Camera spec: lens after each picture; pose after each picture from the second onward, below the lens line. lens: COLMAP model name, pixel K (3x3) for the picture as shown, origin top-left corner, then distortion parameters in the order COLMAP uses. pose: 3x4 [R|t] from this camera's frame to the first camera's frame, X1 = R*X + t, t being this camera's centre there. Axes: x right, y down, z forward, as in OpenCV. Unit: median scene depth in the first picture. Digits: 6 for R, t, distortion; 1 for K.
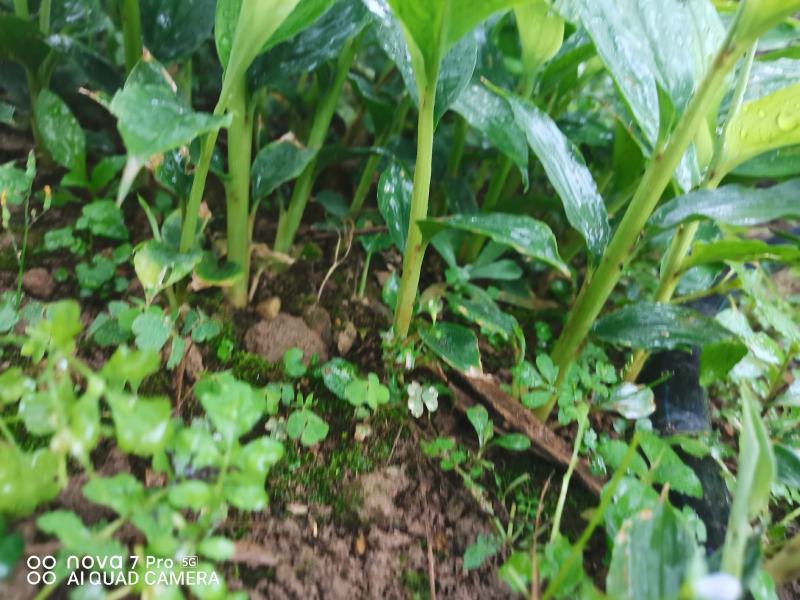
lens RADIAL K [[647.1, 0, 438.2], [0, 647.1, 299.3], [0, 0, 1]] dist [-0.000292, -0.009463]
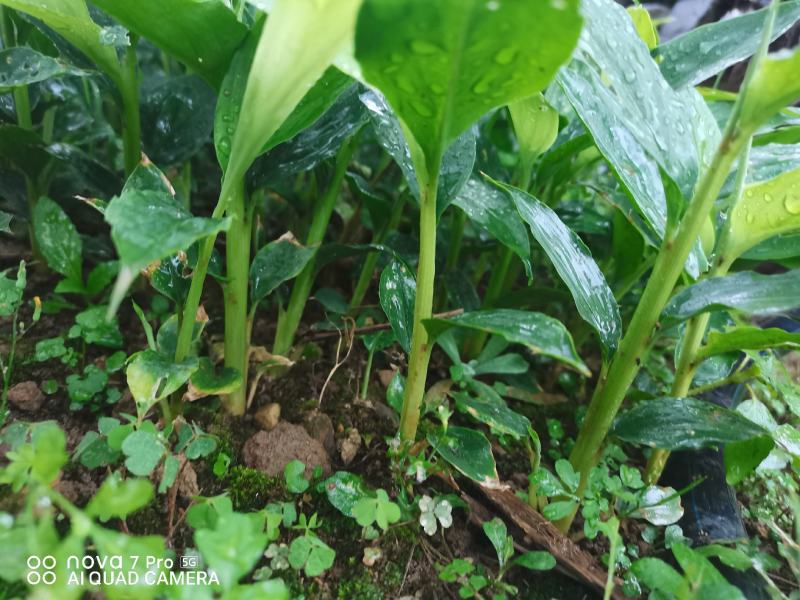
lens RADIAL K [[583.1, 0, 400.0], [0, 583.1, 300.0], [0, 0, 1]] dist [0.002638, -0.002260]
pose [[0.999441, -0.027427, -0.019141, -0.046636], [0.025185, 0.993734, -0.108898, -0.054608], [0.022008, 0.108355, 0.993869, 0.134384]]
